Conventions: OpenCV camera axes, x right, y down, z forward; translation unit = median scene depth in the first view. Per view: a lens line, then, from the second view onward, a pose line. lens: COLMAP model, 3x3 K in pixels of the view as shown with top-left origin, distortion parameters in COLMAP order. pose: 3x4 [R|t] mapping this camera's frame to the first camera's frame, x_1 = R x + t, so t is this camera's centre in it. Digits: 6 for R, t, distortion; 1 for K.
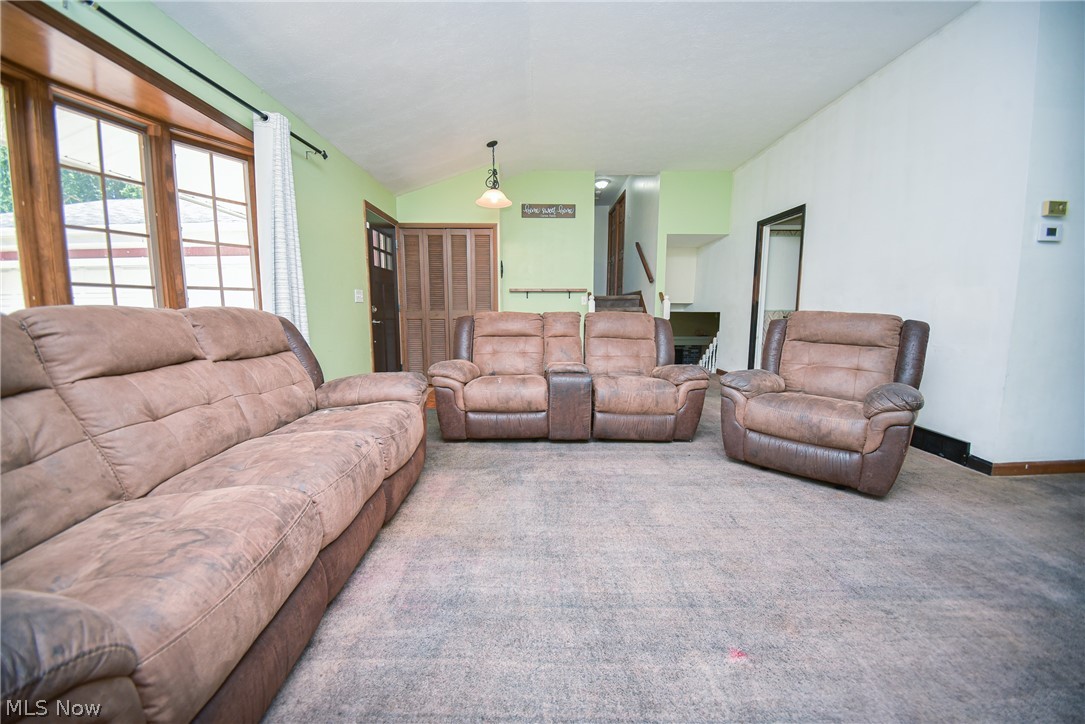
lens RADIAL K [[414.8, 0, 541.3], [0, 414.8, 359.5], [0, 0, 1]] dist [-0.007577, -0.000263]
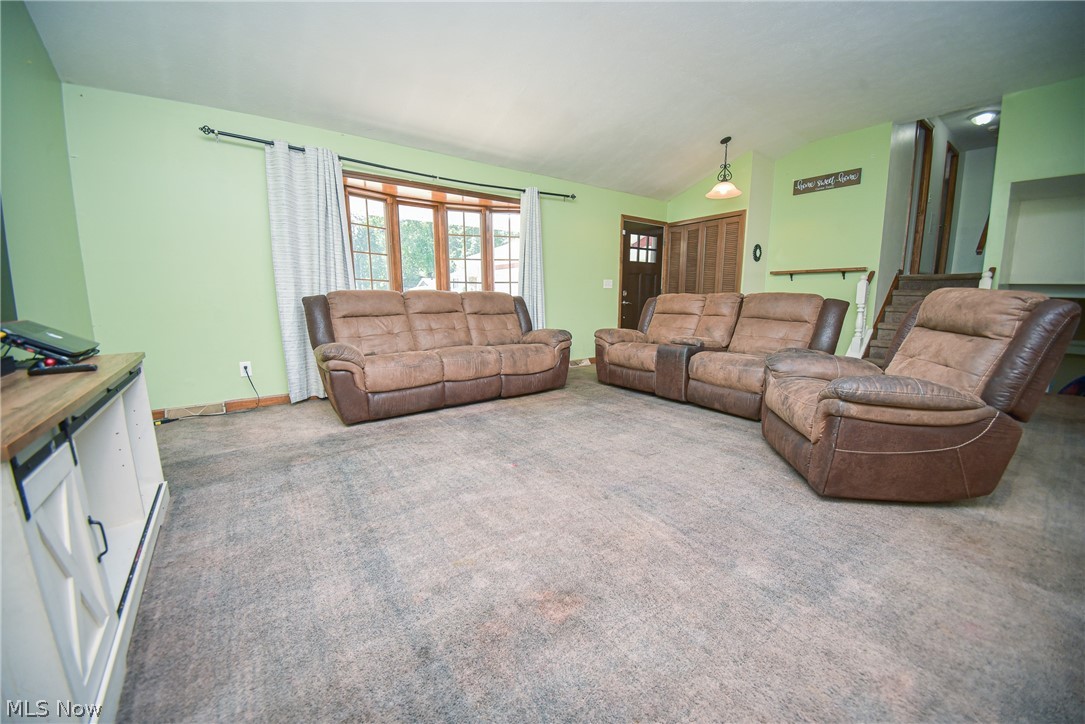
lens RADIAL K [[414.8, 0, 539.1], [0, 414.8, 364.7], [0, 0, 1]] dist [-0.007577, -0.000263]
pose [[0.572905, 0.132428, -0.808853, 0.831710], [-0.096314, 0.990901, 0.094016, 0.017065], [0.813943, 0.024041, 0.580447, -0.028706]]
